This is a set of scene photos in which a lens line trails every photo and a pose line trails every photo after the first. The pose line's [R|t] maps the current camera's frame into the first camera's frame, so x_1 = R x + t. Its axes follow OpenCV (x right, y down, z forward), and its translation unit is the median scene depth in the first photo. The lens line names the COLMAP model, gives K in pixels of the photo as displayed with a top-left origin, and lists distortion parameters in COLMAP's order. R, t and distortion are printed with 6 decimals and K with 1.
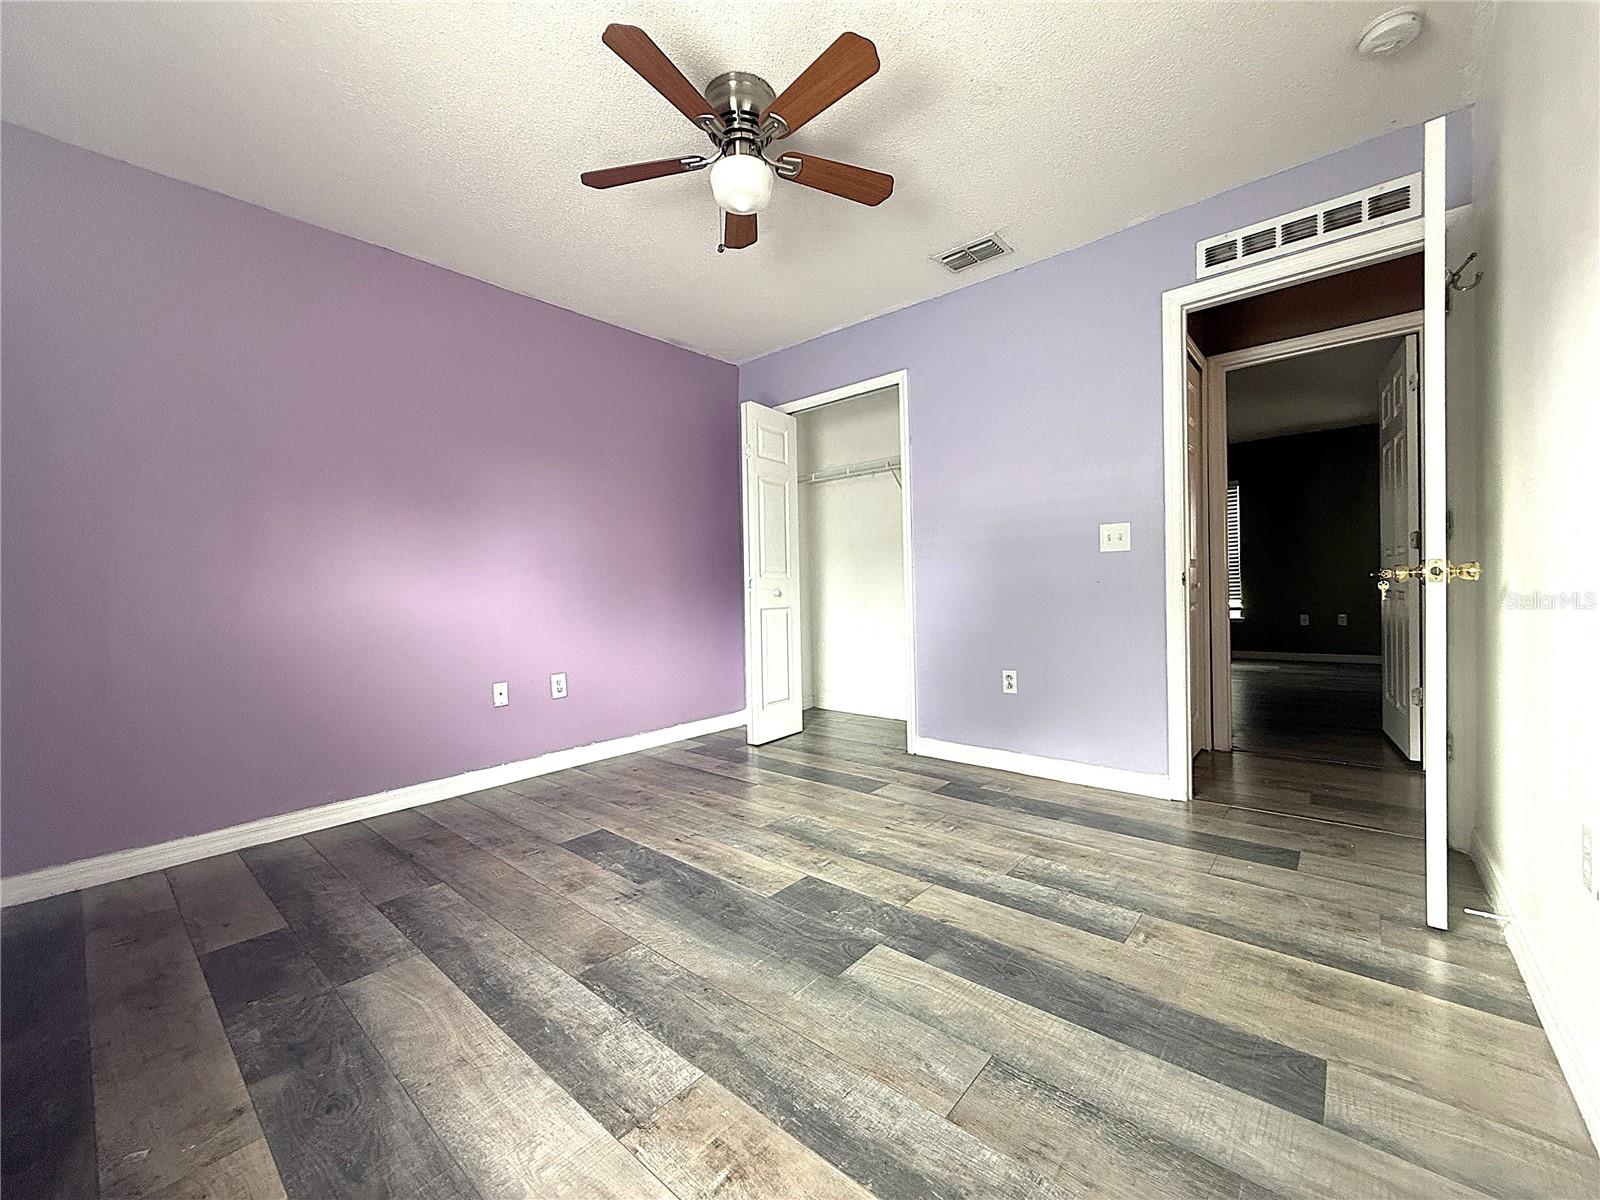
lens RADIAL K [[642.1, 0, 798.7], [0, 642.1, 596.1], [0, 0, 1]] dist [0.000470, 0.000156]
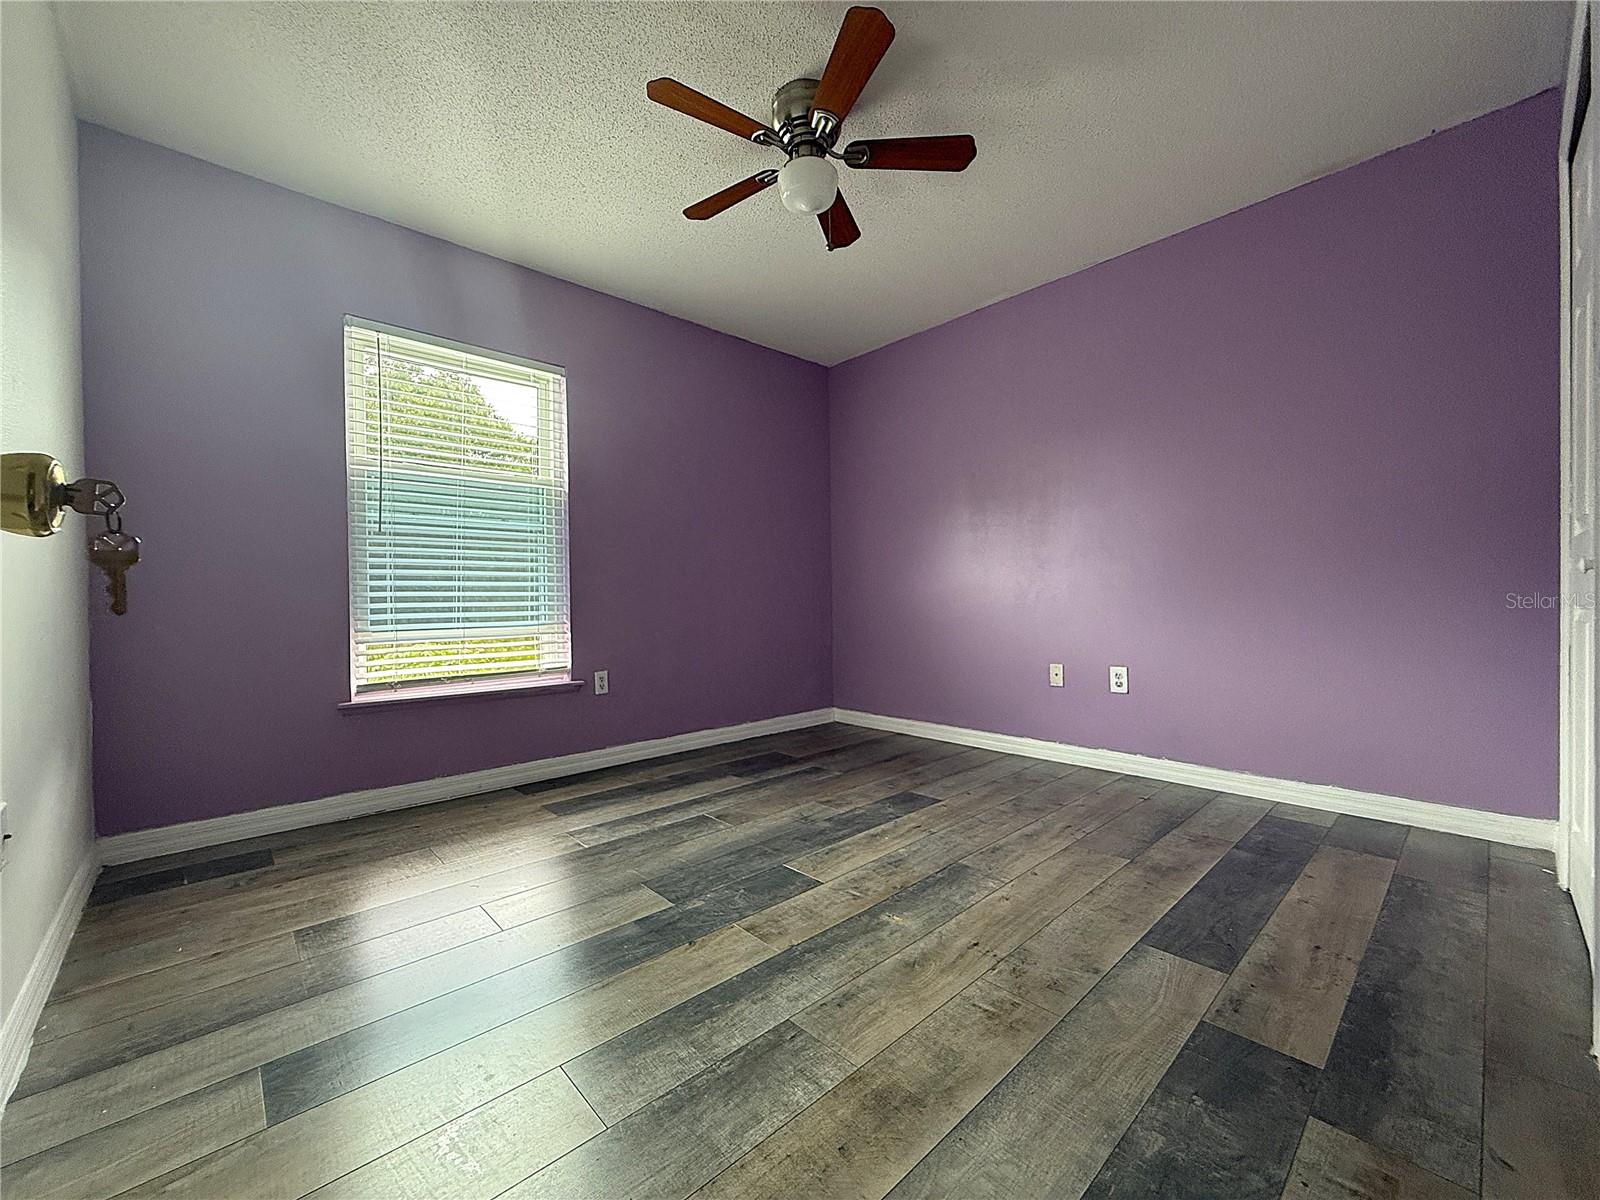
lens RADIAL K [[642.1, 0, 801.0], [0, 642.1, 602.2], [0, 0, 1]] dist [0.000470, 0.000156]
pose [[-0.105712, 0.035659, -0.993757, 0.859629], [0.005918, 0.999362, 0.035231, -0.005655], [0.994379, -0.002156, -0.105856, 0.981628]]
